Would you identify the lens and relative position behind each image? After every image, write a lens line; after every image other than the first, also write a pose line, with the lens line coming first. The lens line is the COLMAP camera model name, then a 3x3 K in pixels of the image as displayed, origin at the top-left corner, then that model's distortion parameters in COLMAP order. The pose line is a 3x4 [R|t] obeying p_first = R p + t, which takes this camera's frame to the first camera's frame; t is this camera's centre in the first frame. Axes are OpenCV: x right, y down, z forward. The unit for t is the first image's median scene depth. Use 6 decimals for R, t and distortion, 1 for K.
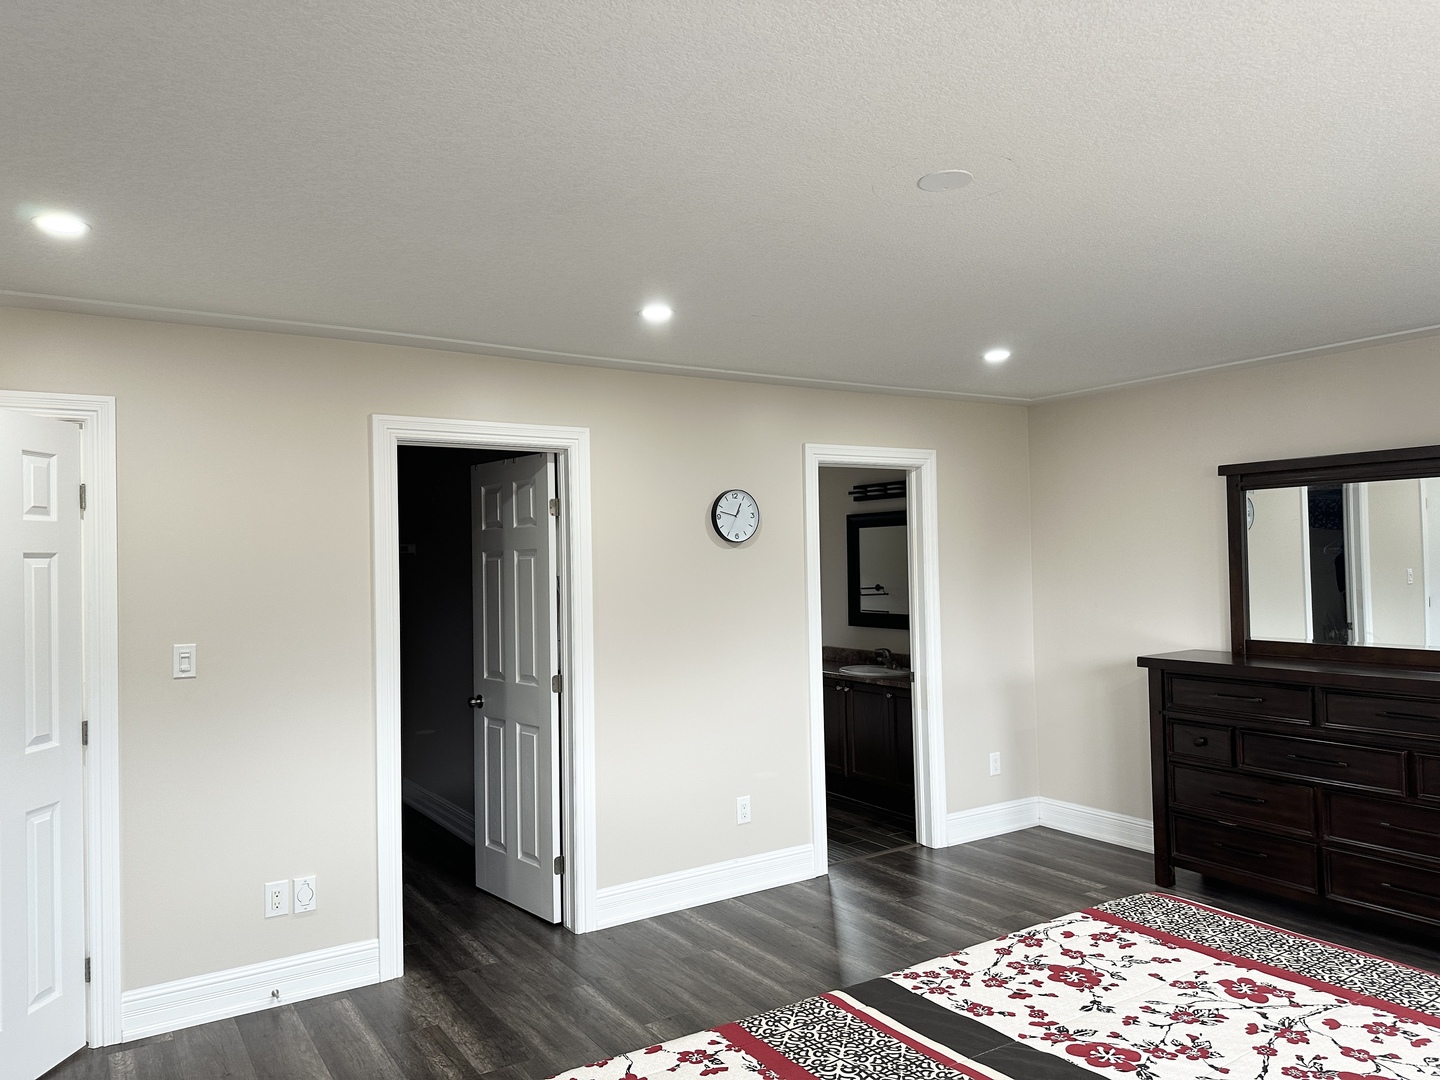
lens RADIAL K [[1020.2, 0, 710.7], [0, 1020.2, 537.8], [0, 0, 1]] dist [0.106681, -0.073936]
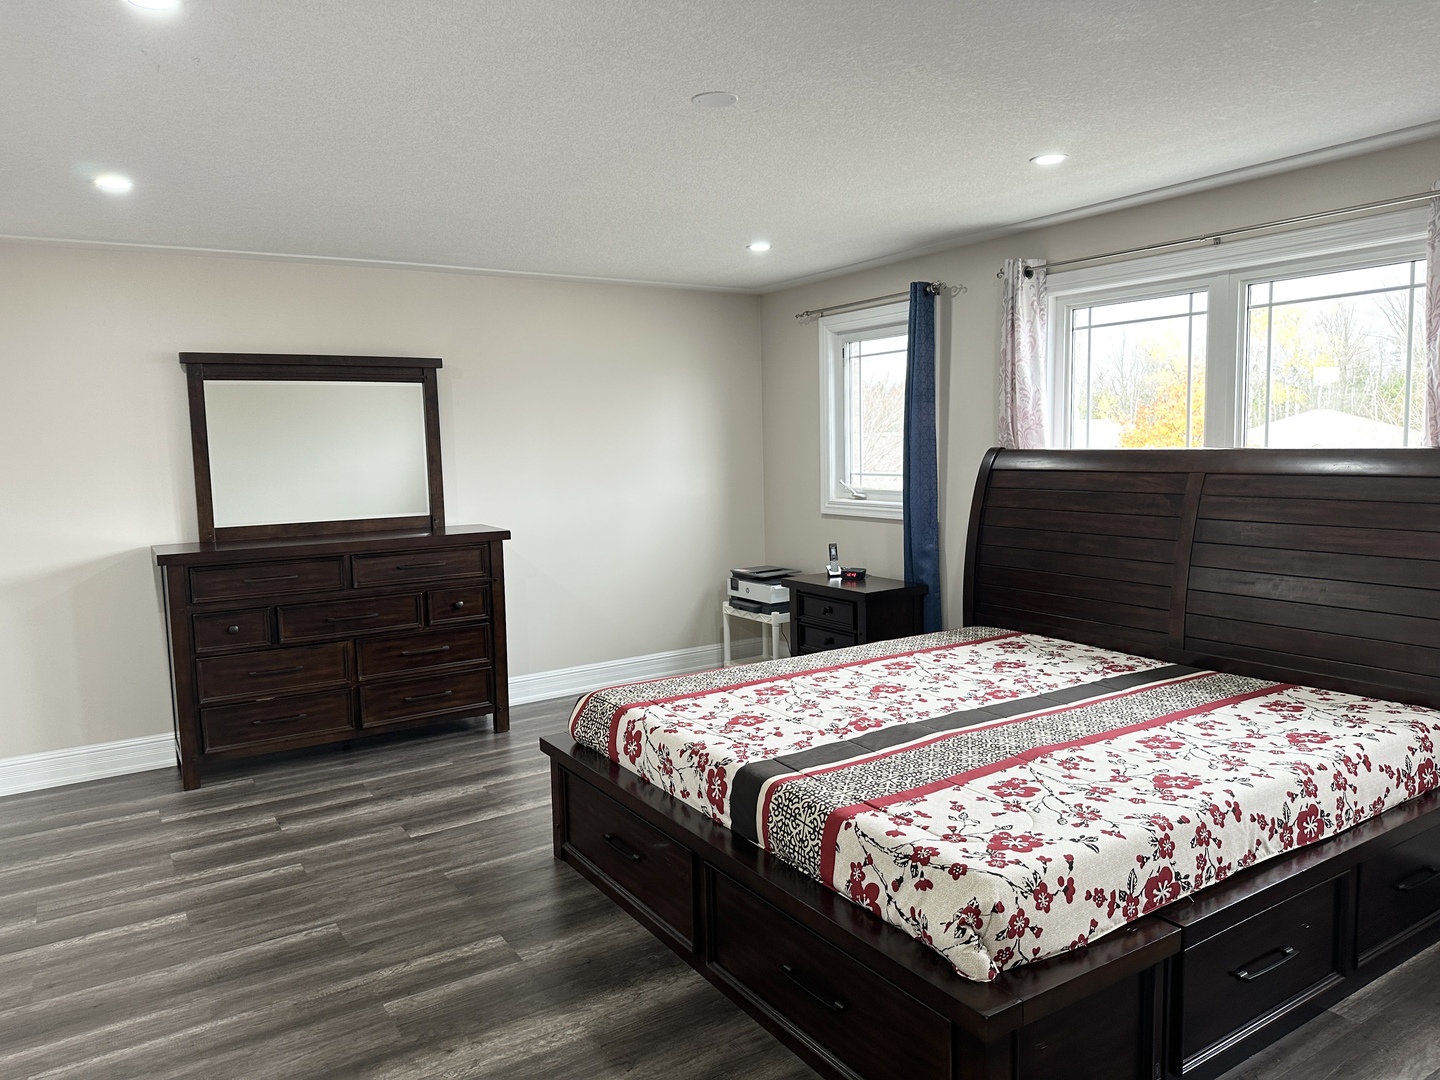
lens RADIAL K [[1020.2, 0, 711.4], [0, 1020.2, 539.6], [0, 0, 1]] dist [0.106681, -0.073936]
pose [[0.000238, -0.073226, 0.997315, -1.008426], [0.002030, 0.997313, 0.073225, 0.069999], [-0.999998, 0.002007, 0.000386, 1.030603]]
